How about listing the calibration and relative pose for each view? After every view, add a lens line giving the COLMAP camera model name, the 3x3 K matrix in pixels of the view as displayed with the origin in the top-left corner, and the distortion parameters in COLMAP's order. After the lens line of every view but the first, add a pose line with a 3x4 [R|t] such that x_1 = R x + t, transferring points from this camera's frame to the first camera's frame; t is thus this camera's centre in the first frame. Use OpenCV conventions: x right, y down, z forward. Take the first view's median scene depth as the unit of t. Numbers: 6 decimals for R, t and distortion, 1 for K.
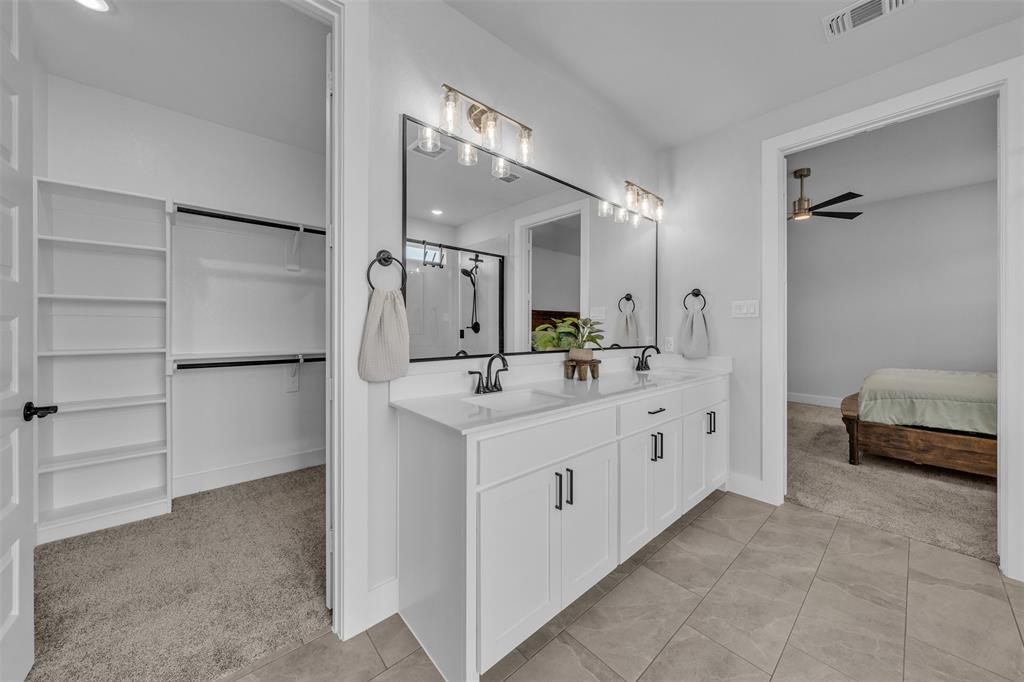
lens RADIAL K [[356.7, 0, 509.2], [0, 356.7, 326.2], [0, 0, 1]] dist [0.000100, -0.000035]
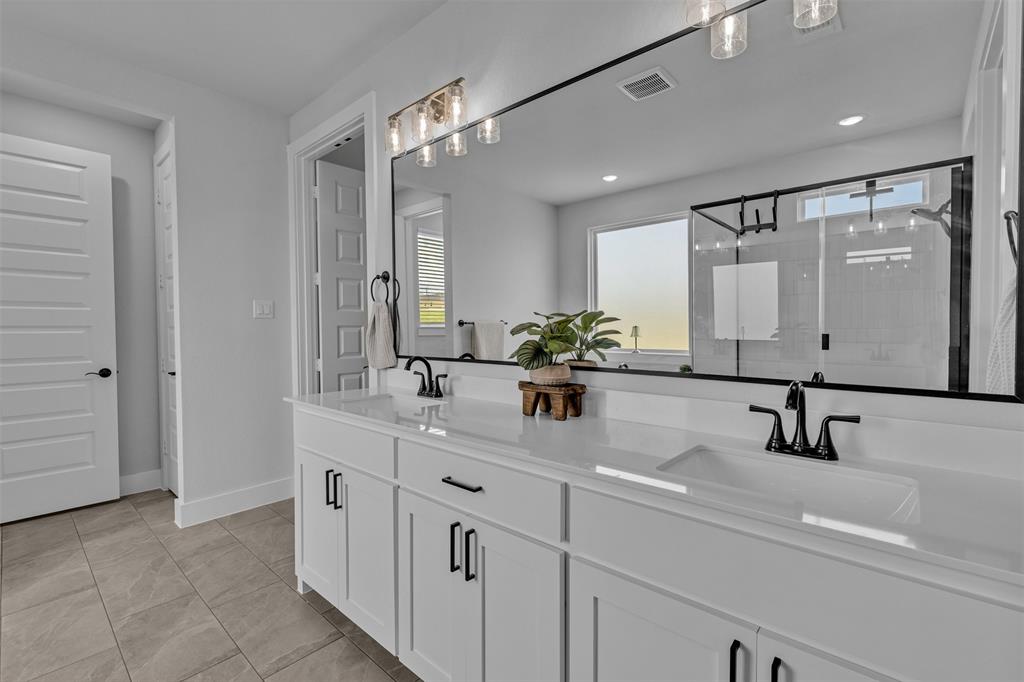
lens RADIAL K [[450.4, 0, 512.0], [0, 450.4, 341.0], [0, 0, 1]] dist [0.000405, 0.000083]
pose [[0.121893, 0.022583, -0.992286, 0.953733], [0.000846, 0.999738, 0.022856, 0.007918], [0.992543, -0.003625, 0.121842, 0.877183]]
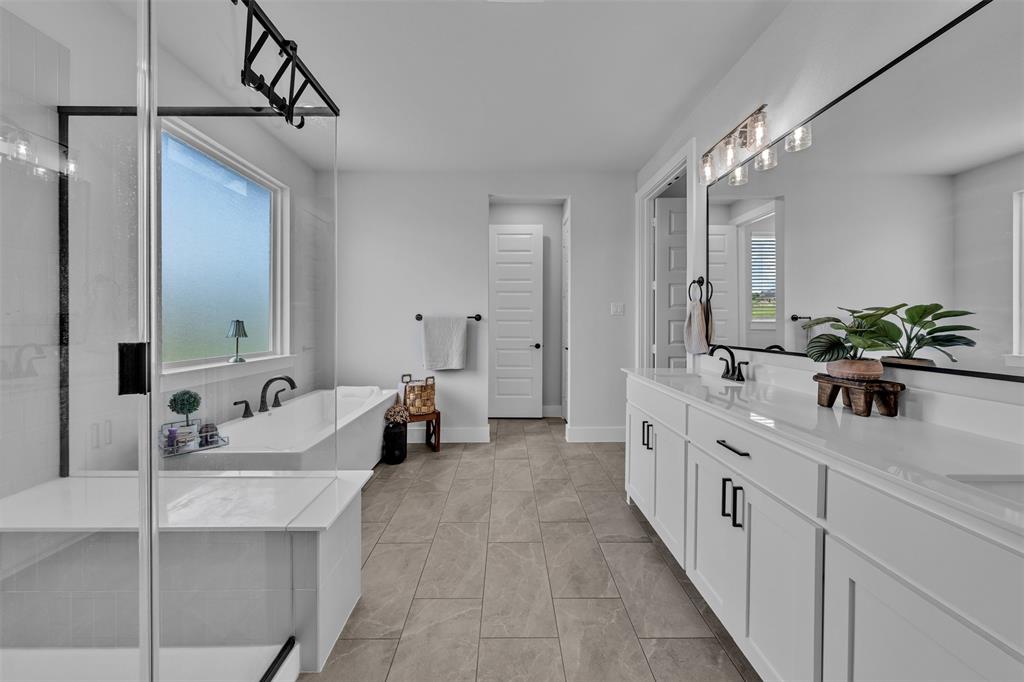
lens RADIAL K [[356.7, 0, 509.2], [0, 356.7, 326.2], [0, 0, 1]] dist [0.000100, -0.000035]
pose [[-0.651566, 0.001538, -0.758590, 1.037627], [-0.009600, 0.999901, 0.010273, 0.009128], [0.758531, 0.013976, -0.651487, 0.980258]]
